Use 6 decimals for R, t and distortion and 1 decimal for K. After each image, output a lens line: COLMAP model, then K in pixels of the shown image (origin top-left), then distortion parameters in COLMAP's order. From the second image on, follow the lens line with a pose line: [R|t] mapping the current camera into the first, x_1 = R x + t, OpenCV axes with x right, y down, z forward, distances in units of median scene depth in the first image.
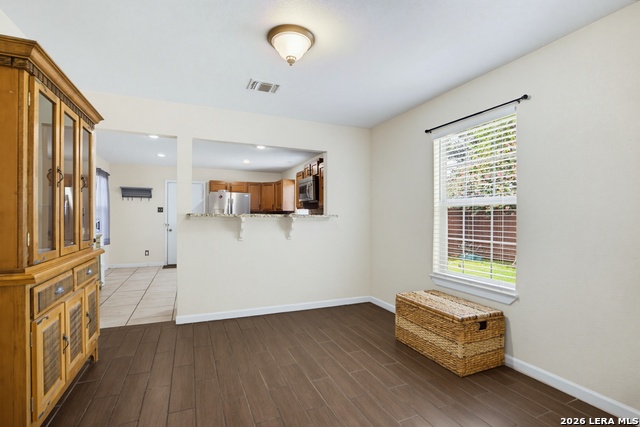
lens RADIAL K [[308.3, 0, 322.8], [0, 308.3, 214.9], [0, 0, 1]] dist [-0.000950, -0.000117]
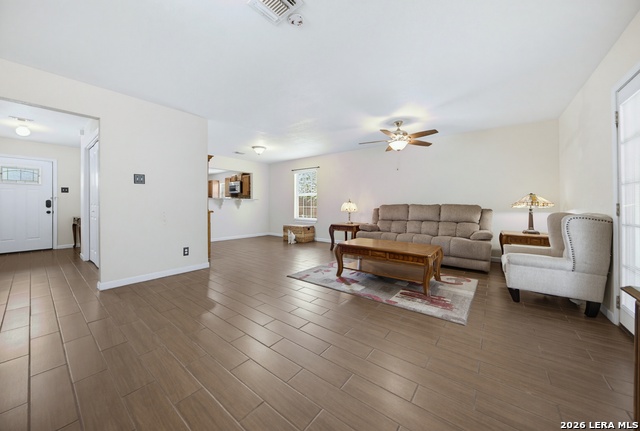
lens RADIAL K [[230.4, 0, 317.2], [0, 230.4, 203.4], [0, 0, 1]] dist [0.000874, 0.000052]
pose [[0.888375, -0.002359, 0.459112, -0.499045], [0.002623, 0.999997, 0.000064, 0.046726], [-0.459111, 0.001147, 0.888378, -1.144879]]
